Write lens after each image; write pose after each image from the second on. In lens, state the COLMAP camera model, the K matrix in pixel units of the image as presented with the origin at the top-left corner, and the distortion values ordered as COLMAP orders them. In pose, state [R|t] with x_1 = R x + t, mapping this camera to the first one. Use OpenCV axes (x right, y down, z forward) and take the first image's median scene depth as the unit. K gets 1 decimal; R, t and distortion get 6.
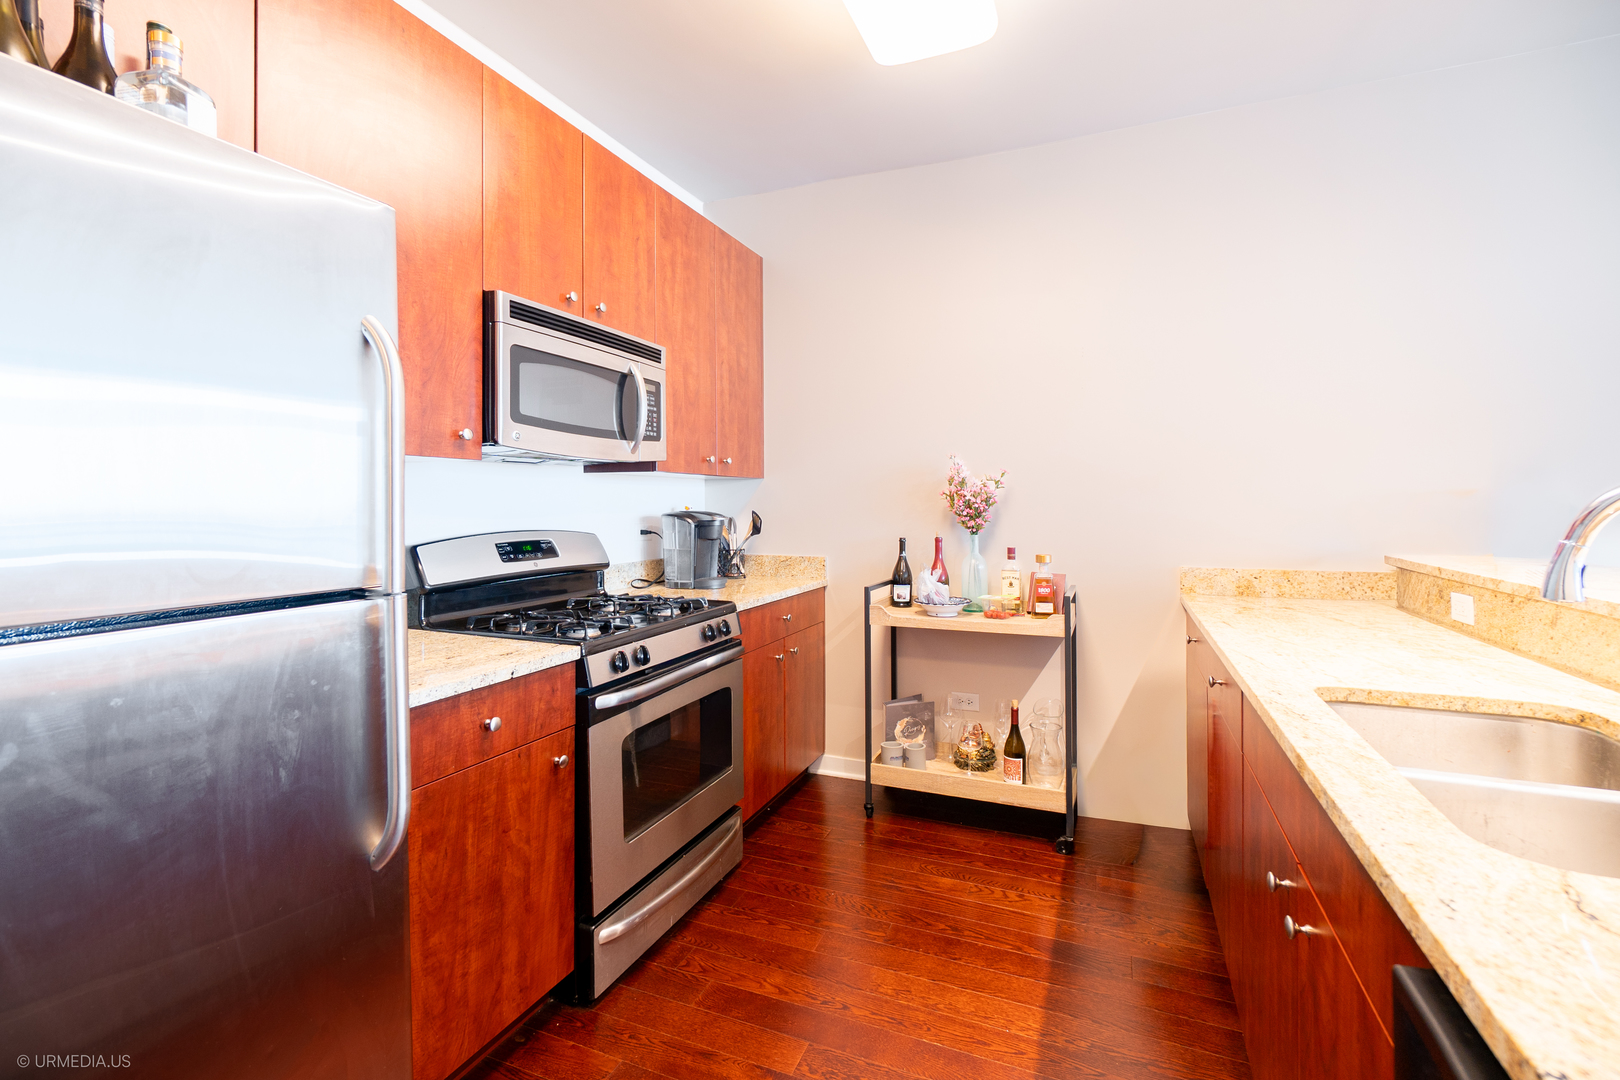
lens RADIAL K [[708.5, 0, 809.6], [0, 708.5, 503.8], [0, 0, 1]] dist [-0.000391, 0.000149]
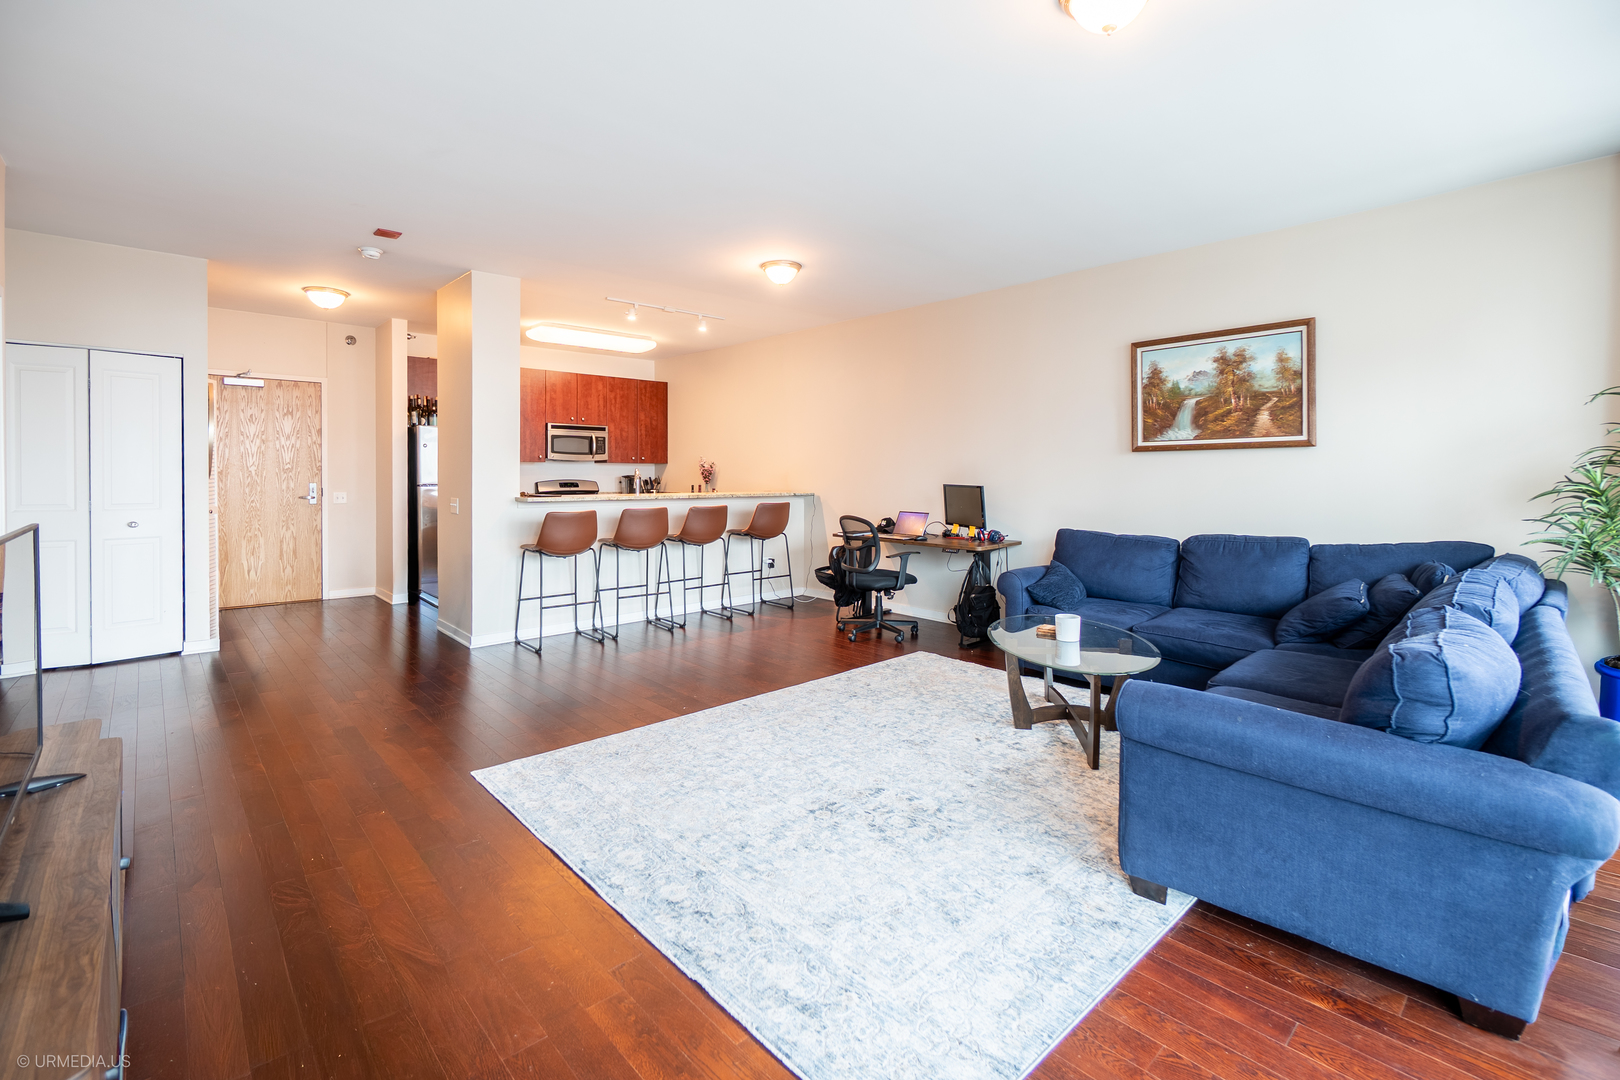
lens RADIAL K [[712.7, 0, 783.0], [0, 712.7, 475.4], [0, 0, 1]] dist [-0.000443, -0.000025]
pose [[0.899329, 0.007152, -0.437215, 1.286142], [-0.005165, 0.999970, 0.005734, -0.006426], [0.437243, -0.002898, 0.899339, -1.066644]]
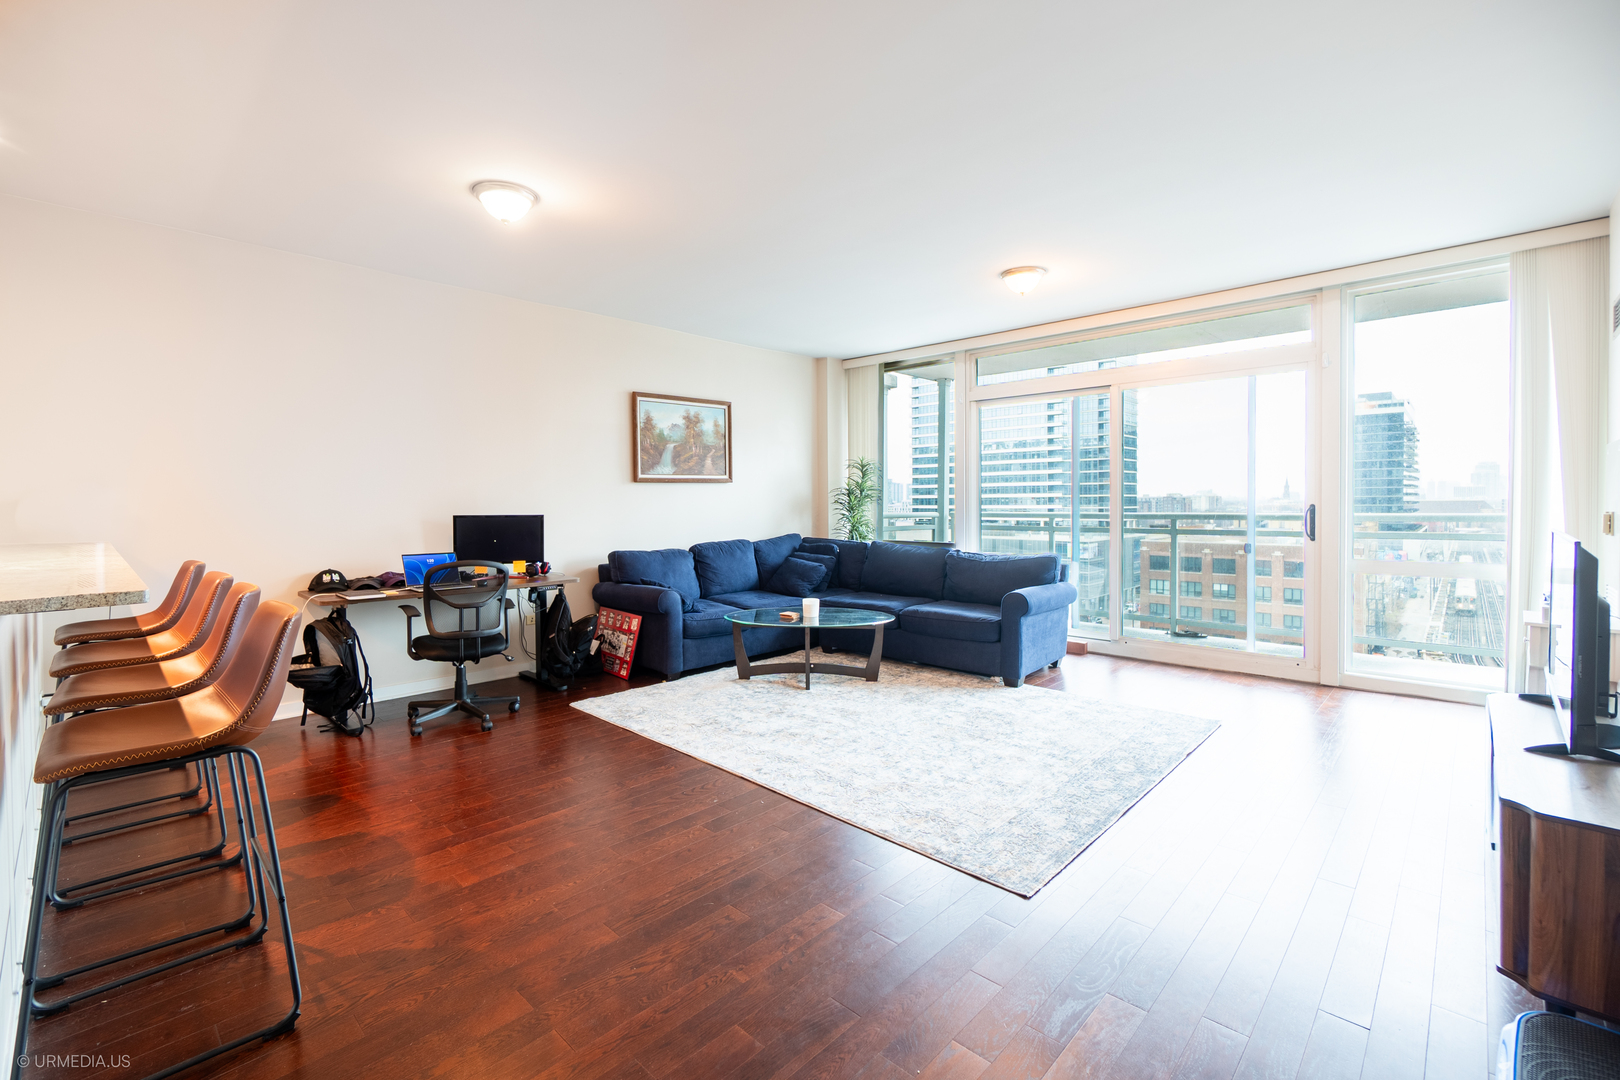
lens RADIAL K [[708.5, 0, 809.6], [0, 708.5, 503.8], [0, 0, 1]] dist [-0.000391, 0.000149]
pose [[0.365309, -0.004224, 0.930877, 0.042462], [0.006500, 0.999977, 0.001987, 0.001003], [-0.930863, 0.005325, 0.365328, -0.563697]]
